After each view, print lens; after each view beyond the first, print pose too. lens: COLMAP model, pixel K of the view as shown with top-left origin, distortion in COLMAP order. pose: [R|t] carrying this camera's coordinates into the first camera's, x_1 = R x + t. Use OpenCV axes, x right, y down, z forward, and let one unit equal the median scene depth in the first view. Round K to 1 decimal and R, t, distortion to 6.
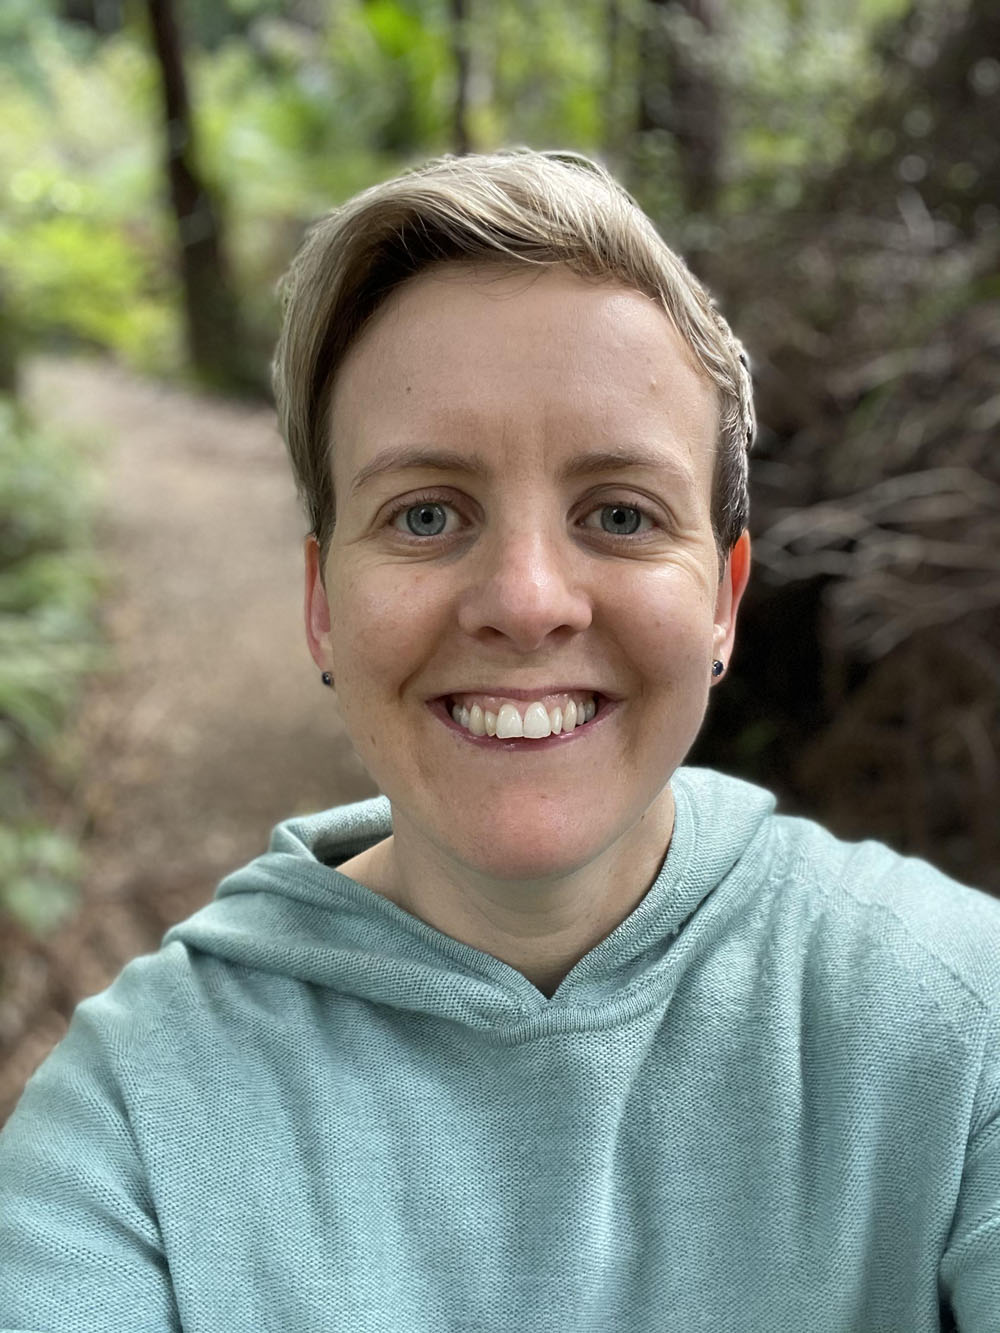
lens RADIAL K [[1131.6, 0, 505.9], [0, 1131.6, 666.6], [0, 0, 1]] dist [-0.003214, 0.000238]
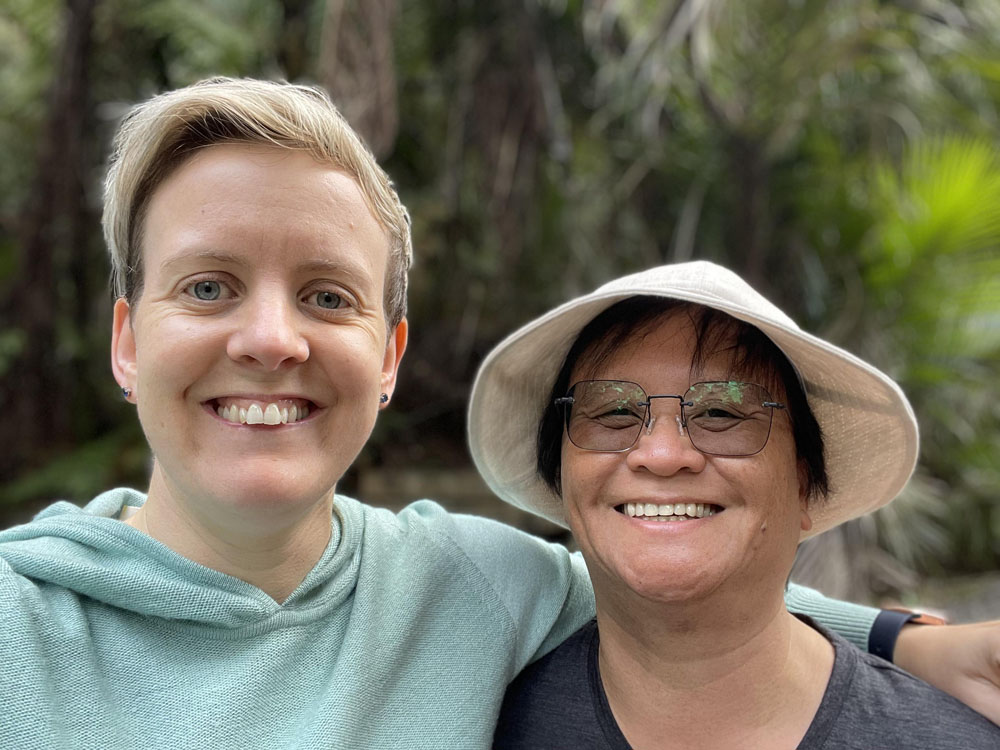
lens RADIAL K [[848.9, 0, 511.7], [0, 848.9, 374.9], [0, 0, 1]] dist [-0.003214, 0.000238]
pose [[0.949580, 0.055803, 0.308519, -0.025662], [-0.027423, 0.995045, -0.095573, 0.096578], [-0.312323, 0.082294, 0.946405, -0.285894]]
